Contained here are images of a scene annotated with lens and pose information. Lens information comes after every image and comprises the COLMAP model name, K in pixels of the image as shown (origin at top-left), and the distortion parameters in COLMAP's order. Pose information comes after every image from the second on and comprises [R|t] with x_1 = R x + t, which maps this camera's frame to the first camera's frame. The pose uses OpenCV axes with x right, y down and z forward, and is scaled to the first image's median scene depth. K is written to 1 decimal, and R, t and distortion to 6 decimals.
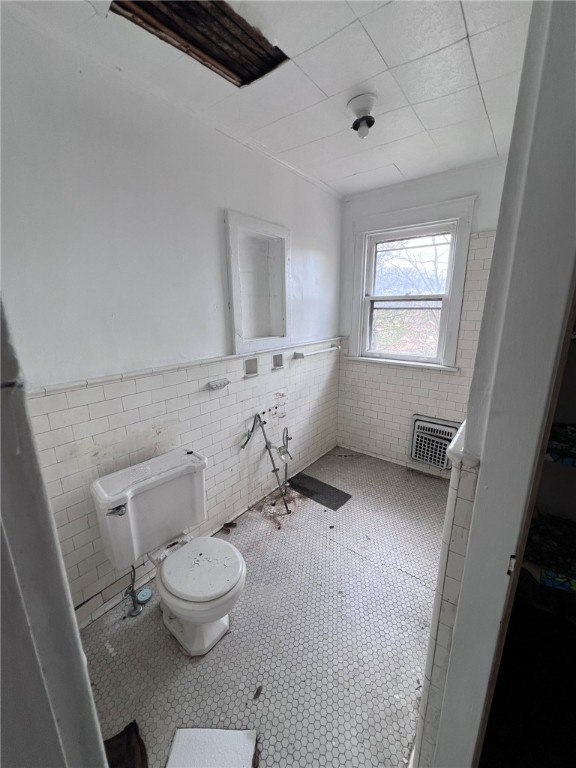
lens RADIAL K [[302.7, 0, 285.9], [0, 302.7, 382.3], [0, 0, 1]] dist [-0.008797, 0.000104]
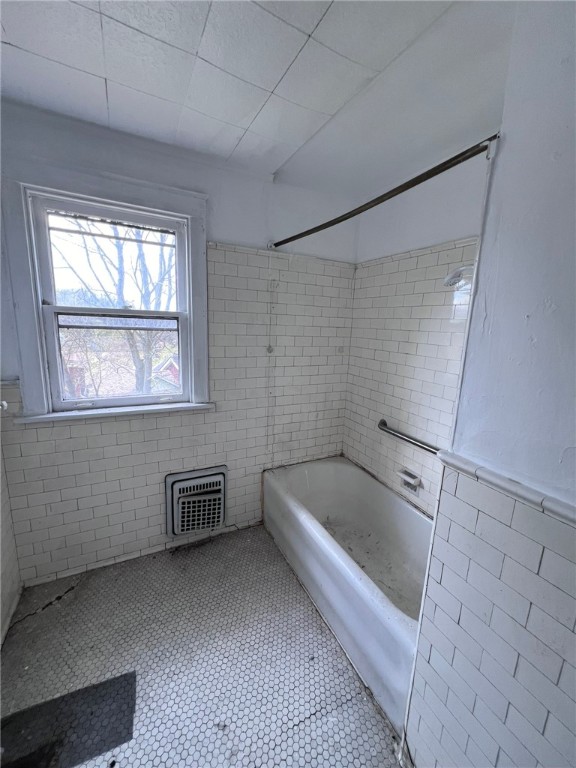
lens RADIAL K [[302.7, 0, 289.3], [0, 302.7, 383.3], [0, 0, 1]] dist [-0.008797, 0.000104]
pose [[0.405897, -0.141112, 0.902959, -0.074174], [0.177937, 0.981303, 0.073369, -0.111710], [-0.896430, 0.130889, 0.423417, 0.413780]]
